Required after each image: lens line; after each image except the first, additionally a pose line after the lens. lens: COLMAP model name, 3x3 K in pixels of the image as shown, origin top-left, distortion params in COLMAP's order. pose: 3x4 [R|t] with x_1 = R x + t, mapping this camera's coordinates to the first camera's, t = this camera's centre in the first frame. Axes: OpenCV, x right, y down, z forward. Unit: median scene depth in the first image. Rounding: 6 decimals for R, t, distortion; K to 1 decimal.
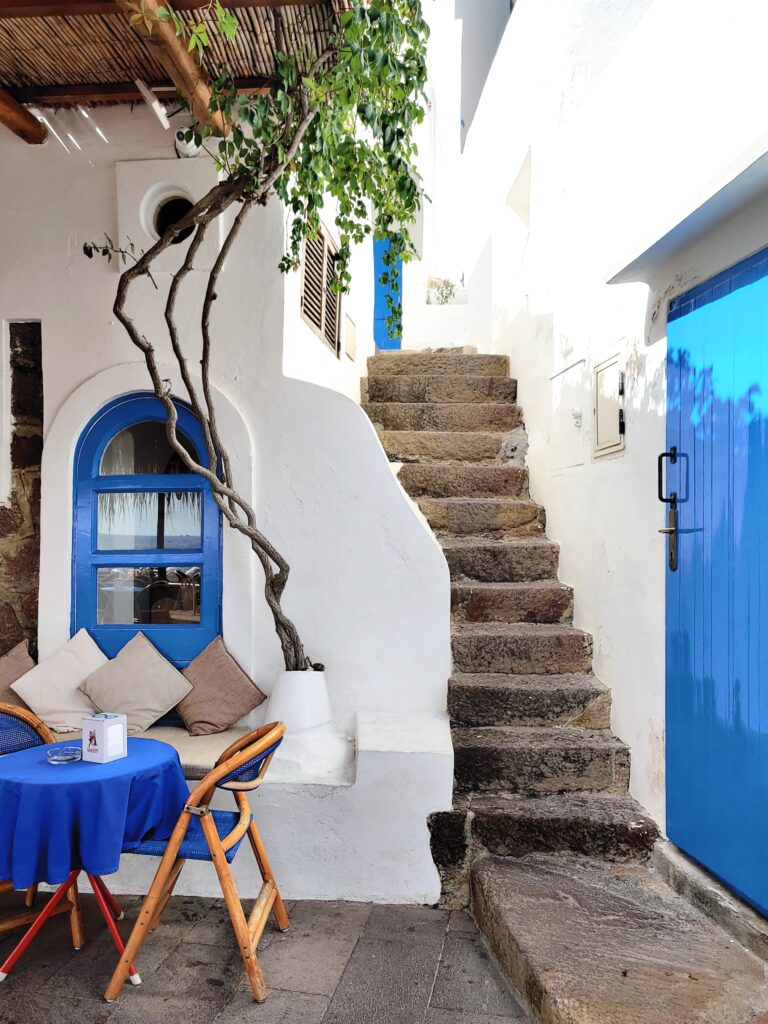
lens RADIAL K [[819.7, 0, 384.0], [0, 819.7, 512.0], [0, 0, 1]] dist [-0.000084, 0.000690]
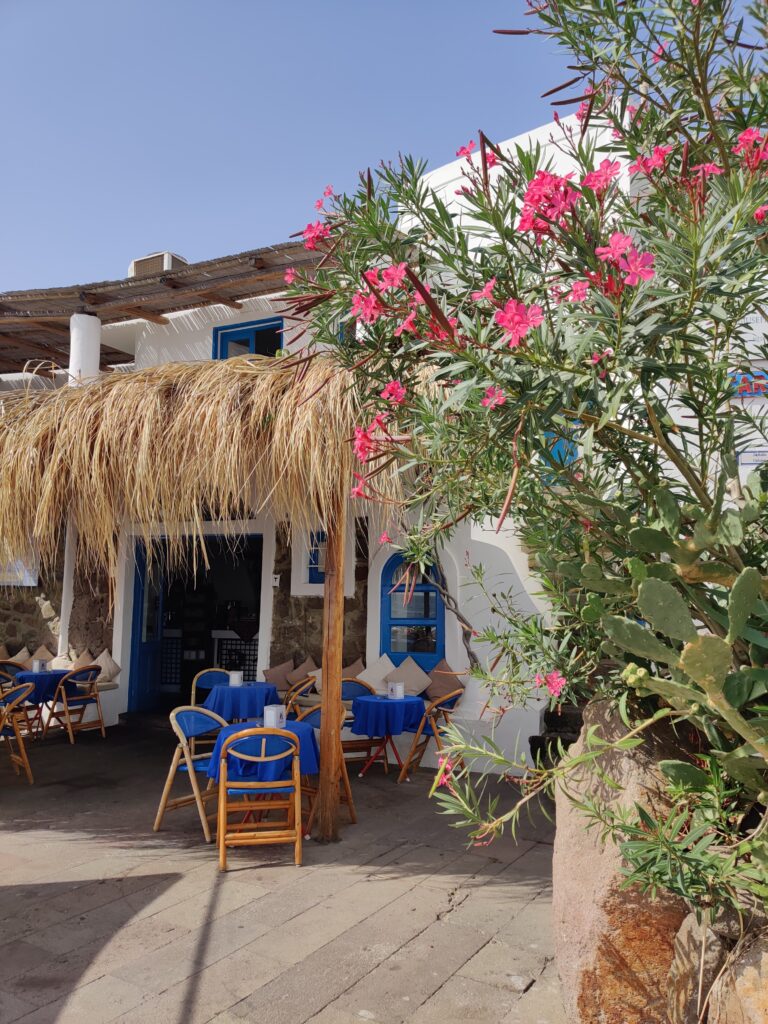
lens RADIAL K [[805.0, 0, 384.0], [0, 805.0, 512.0], [0, 0, 1]] dist [-0.000994, -0.000117]
pose [[0.947112, -0.023489, -0.320042, 0.359318], [-0.001543, 0.996973, -0.077736, -0.075121], [0.320899, 0.074118, 0.944209, -1.159737]]
